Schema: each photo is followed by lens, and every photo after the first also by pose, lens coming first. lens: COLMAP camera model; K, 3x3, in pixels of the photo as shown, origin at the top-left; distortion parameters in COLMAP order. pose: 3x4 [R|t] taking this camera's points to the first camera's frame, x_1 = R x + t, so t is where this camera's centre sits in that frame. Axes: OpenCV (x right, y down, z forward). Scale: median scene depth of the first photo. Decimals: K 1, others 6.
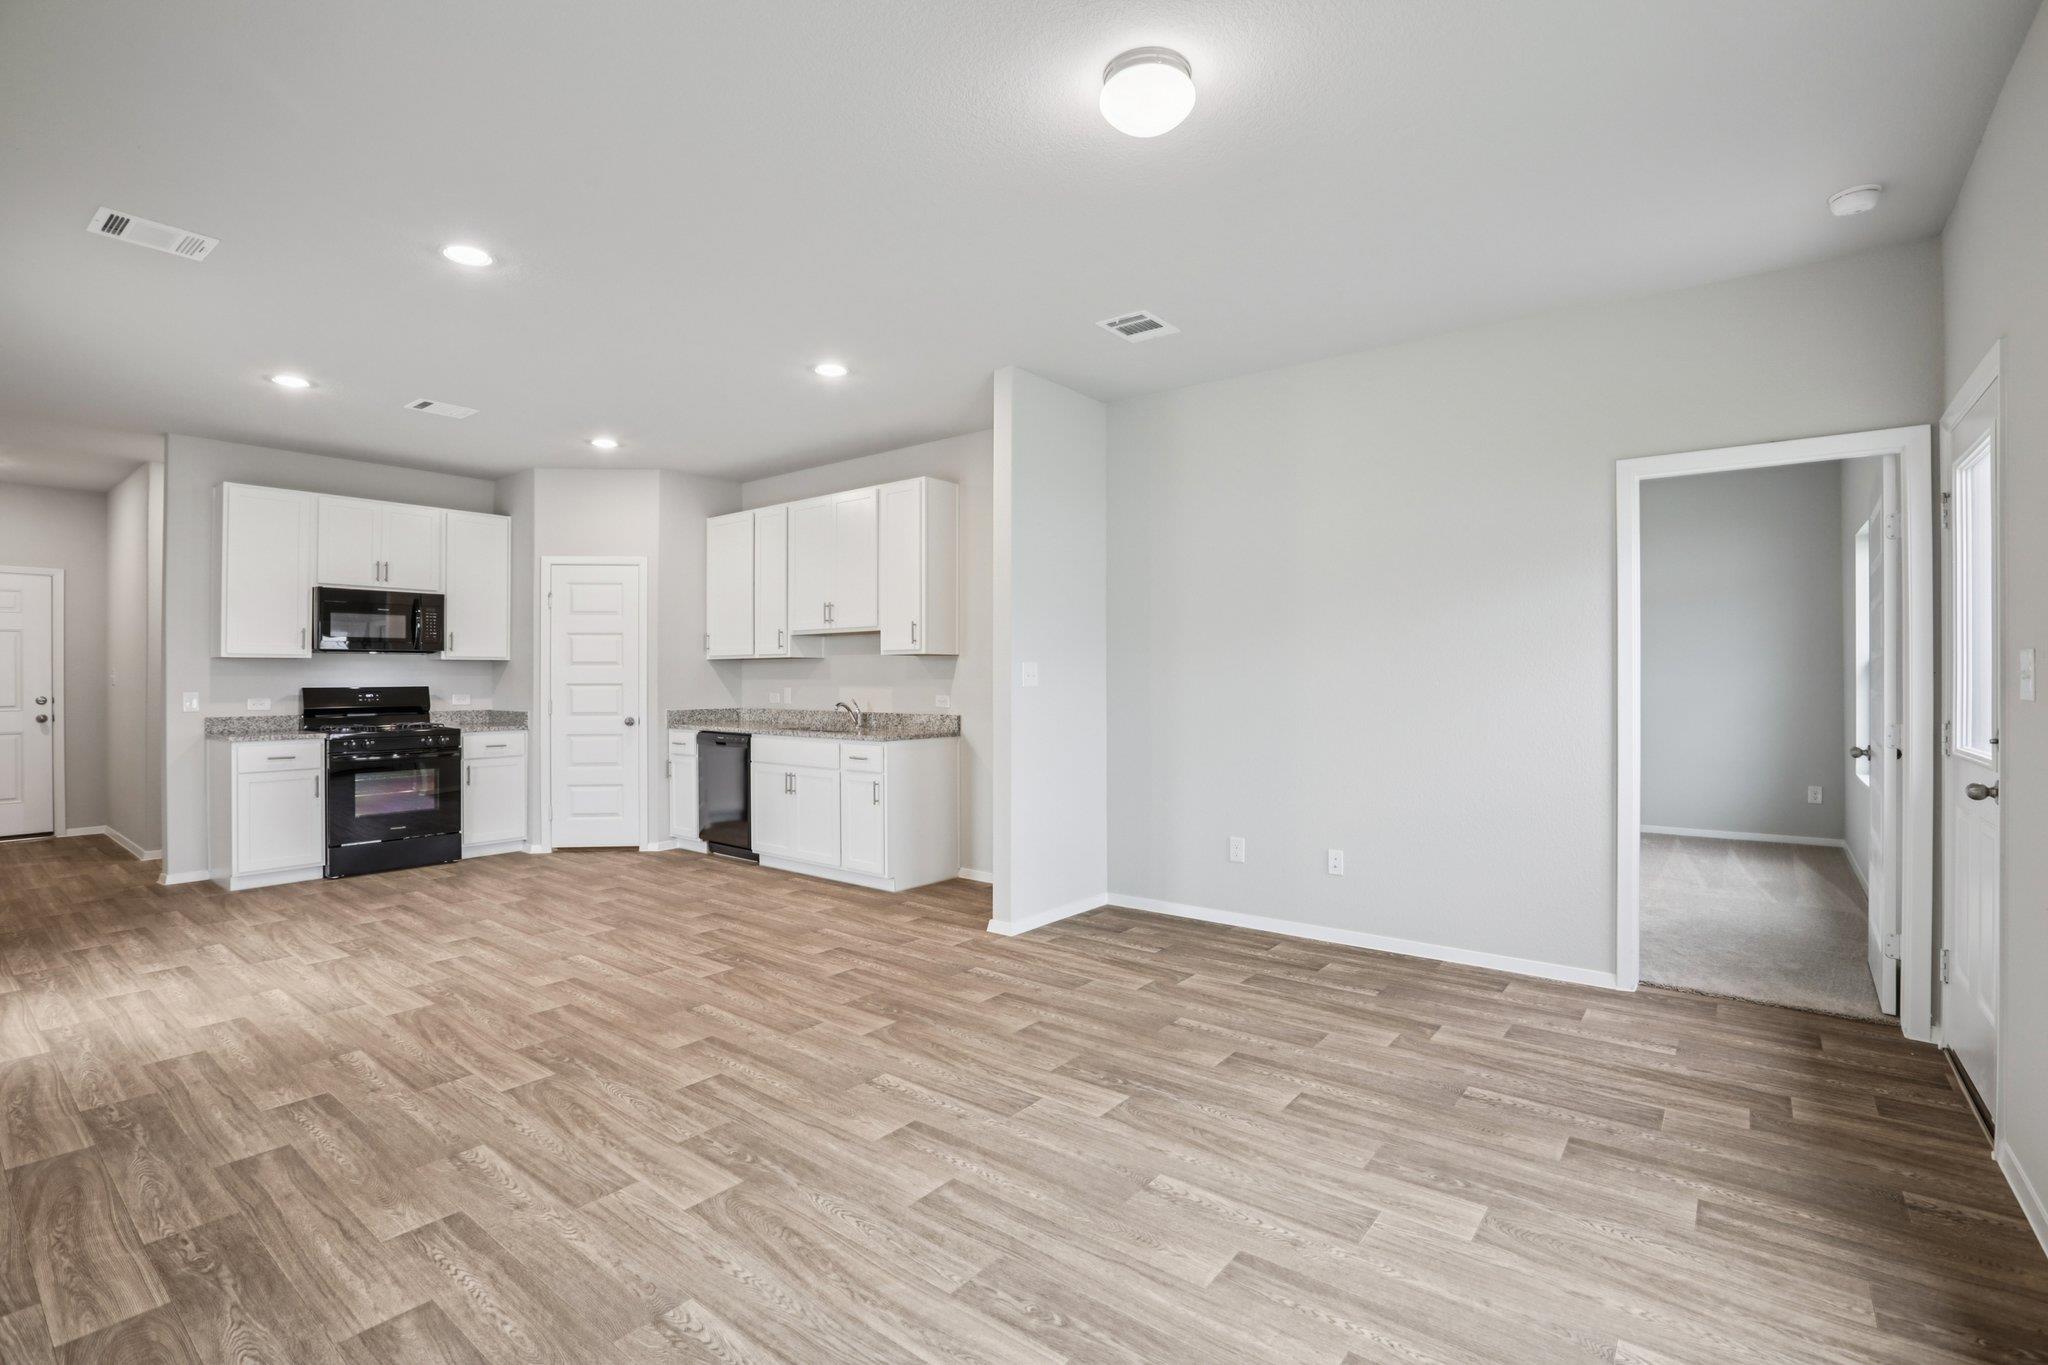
lens RADIAL K [[928.5, 0, 1024.5], [0, 928.5, 671.0], [0, 0, 1]] dist [-0.052713, 0.017712]
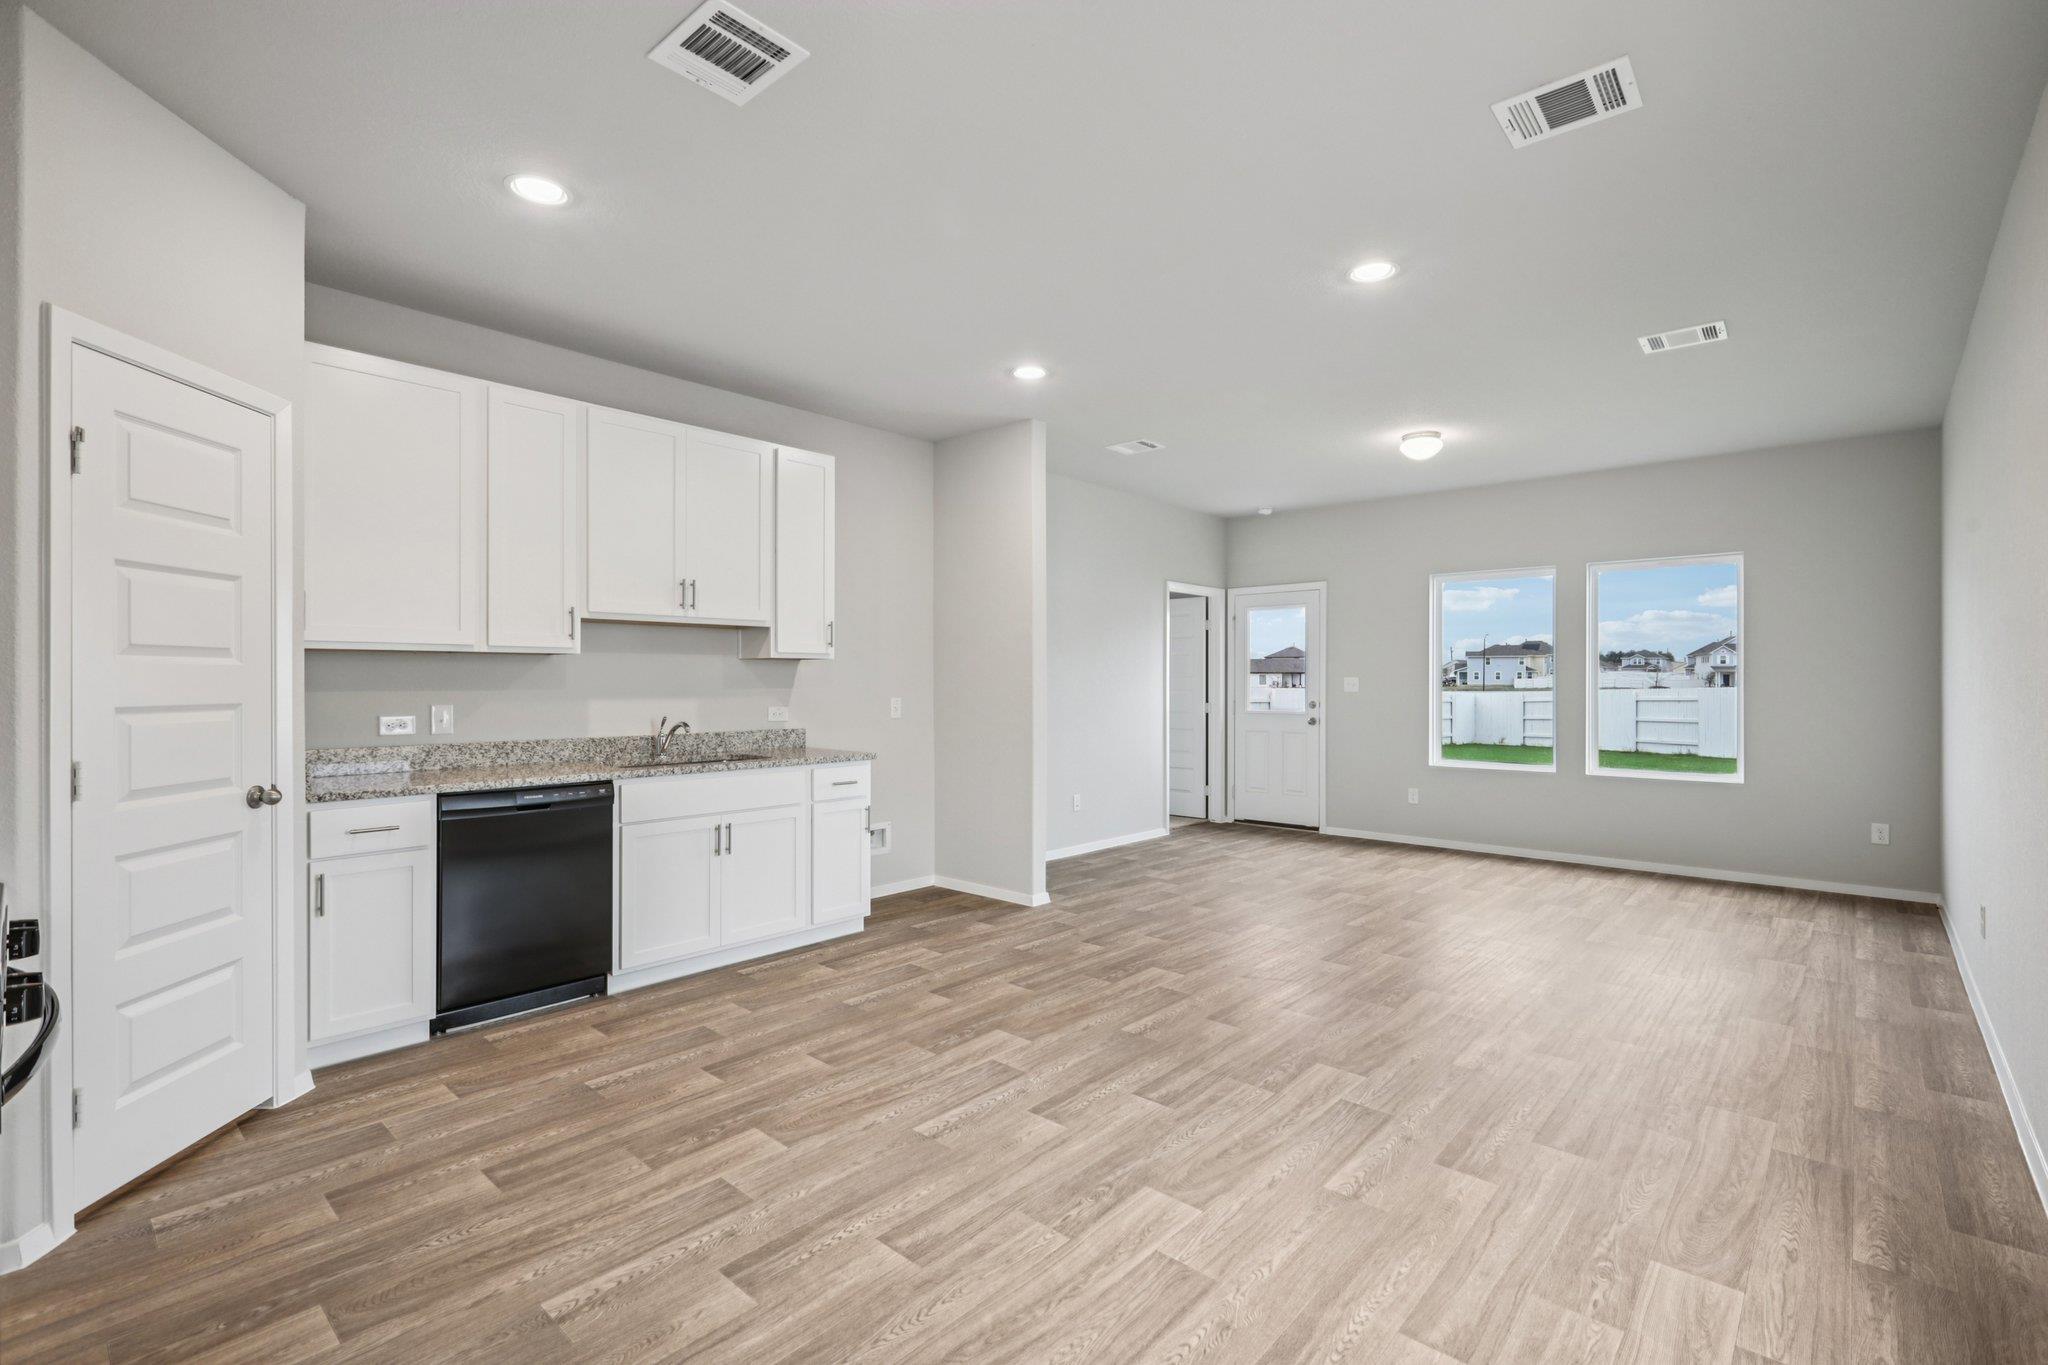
lens RADIAL K [[927.6, 0, 1024.5], [0, 927.6, 628.3], [0, 0, 1]] dist [0.000931, 0.000232]
pose [[0.072862, 0.058570, 0.995621, -0.931022], [-0.005184, 0.998283, -0.058347, 0.002843], [-0.997329, -0.000910, 0.073041, 0.715292]]
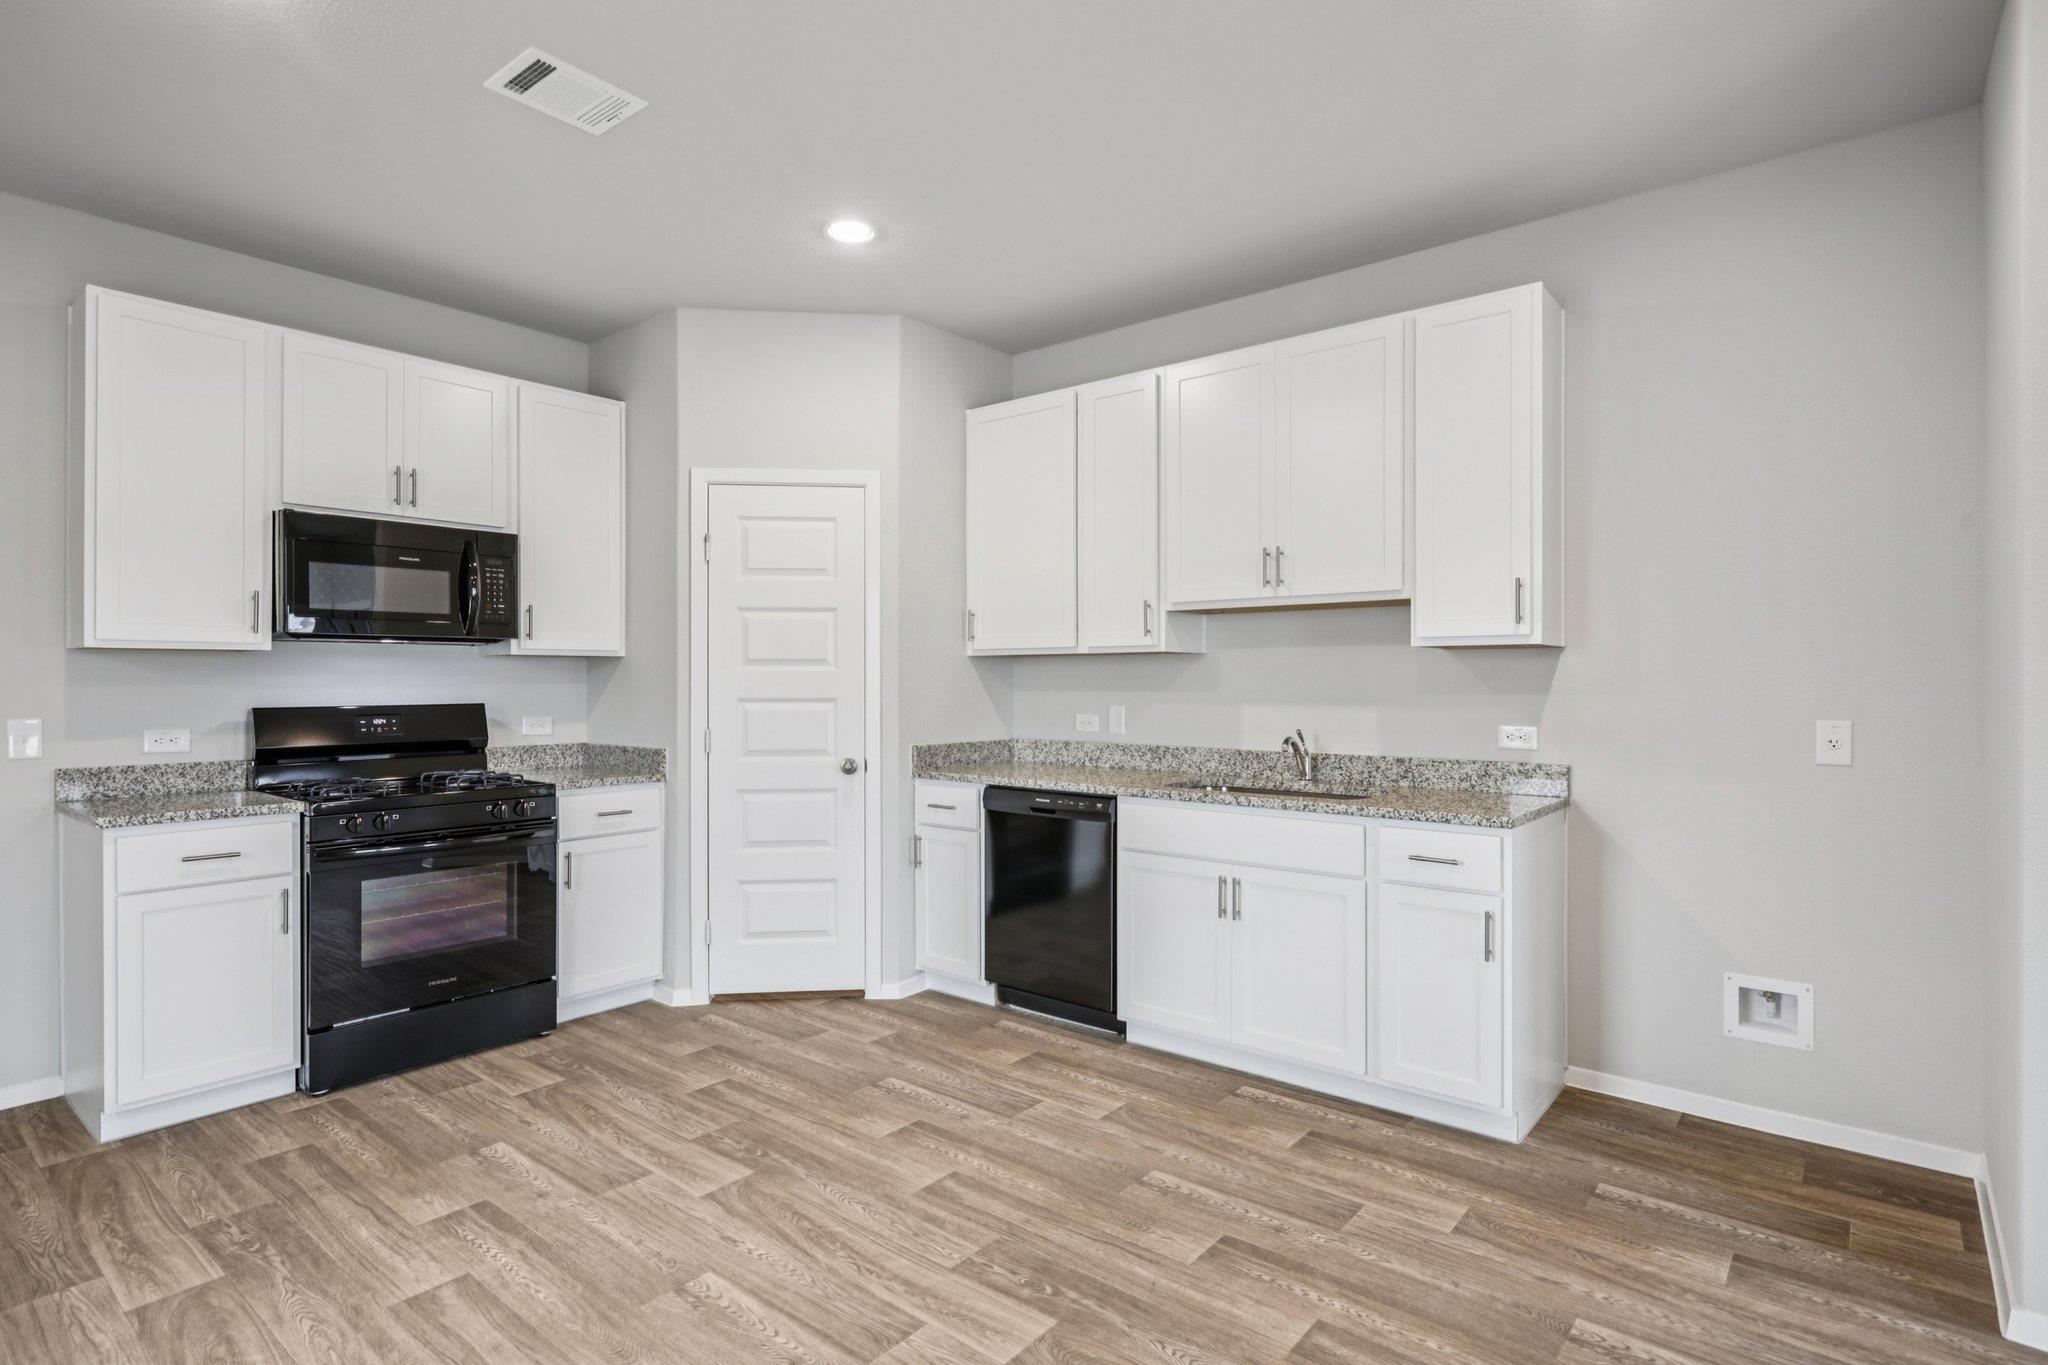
lens RADIAL K [[1037.3, 0, 1030.6], [0, 1037.3, 681.5], [0, 0, 1]] dist [0.002690, -0.000422]
pose [[0.999713, 0.001784, -0.023884, -0.345398], [-0.001640, 0.999980, 0.006026, -0.000747], [0.023894, -0.005985, 0.999697, 0.423327]]
